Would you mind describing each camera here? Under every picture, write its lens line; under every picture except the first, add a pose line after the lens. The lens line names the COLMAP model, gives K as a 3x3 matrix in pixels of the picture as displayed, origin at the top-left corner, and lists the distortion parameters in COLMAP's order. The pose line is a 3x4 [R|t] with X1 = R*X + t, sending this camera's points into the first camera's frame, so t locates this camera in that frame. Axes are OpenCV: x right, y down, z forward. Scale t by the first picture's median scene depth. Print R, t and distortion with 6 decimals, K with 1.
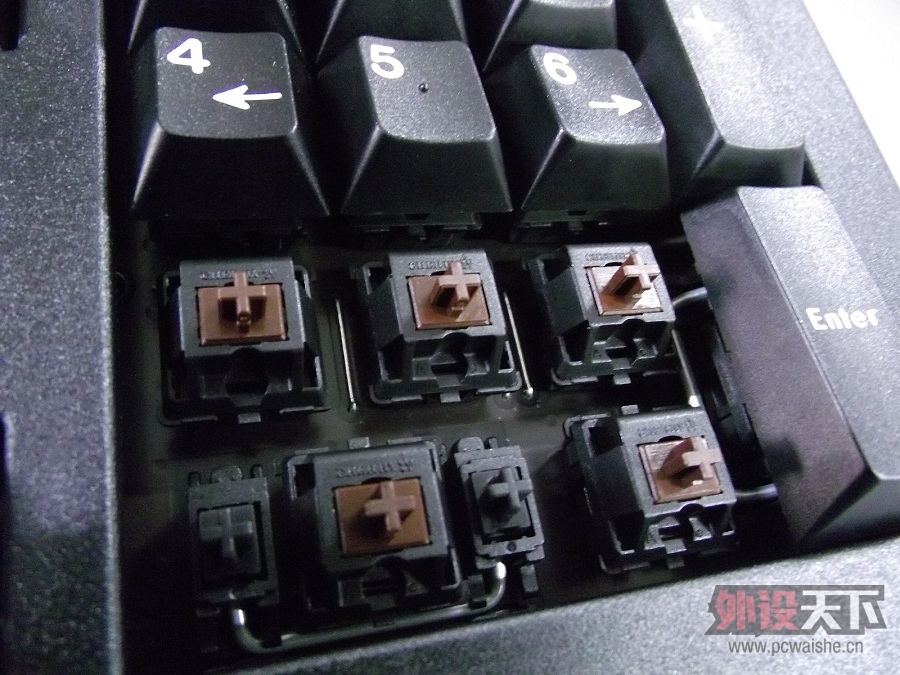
lens RADIAL K [[788.7, 0, 450.0], [0, 788.7, 337.5], [0, 0, 1]] dist [0.002832, 0.000985]
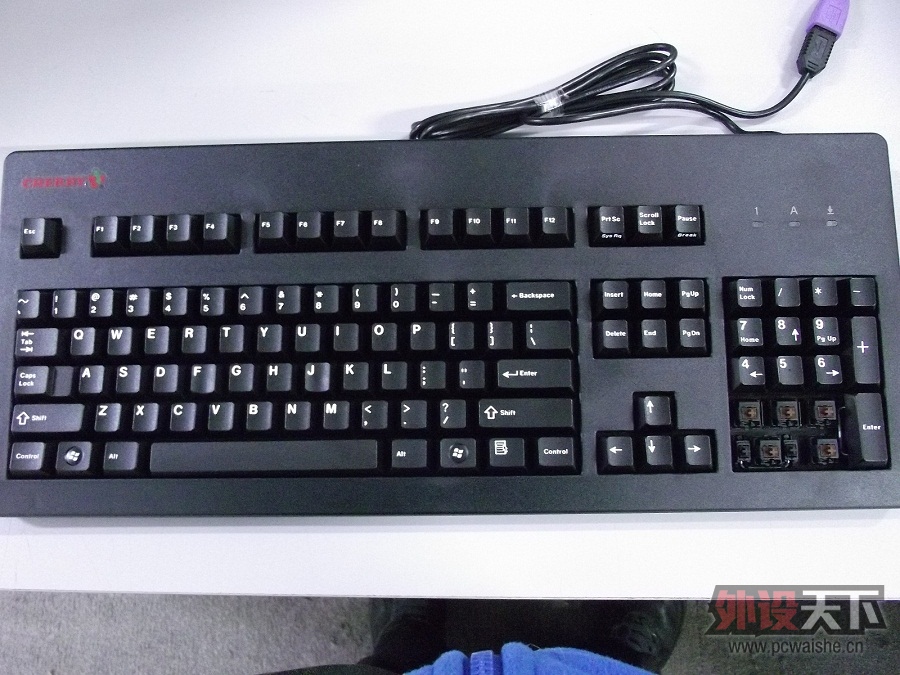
lens RADIAL K [[813.9, 0, 450.0], [0, 813.9, 337.5], [0, 0, 1]] dist [-0.076477, 0.083592]
pose [[0.952782, 0.145114, -0.266738, -0.777233], [-0.063475, 0.954194, 0.292379, -1.926274], [0.296948, -0.261642, 0.918349, -4.389058]]
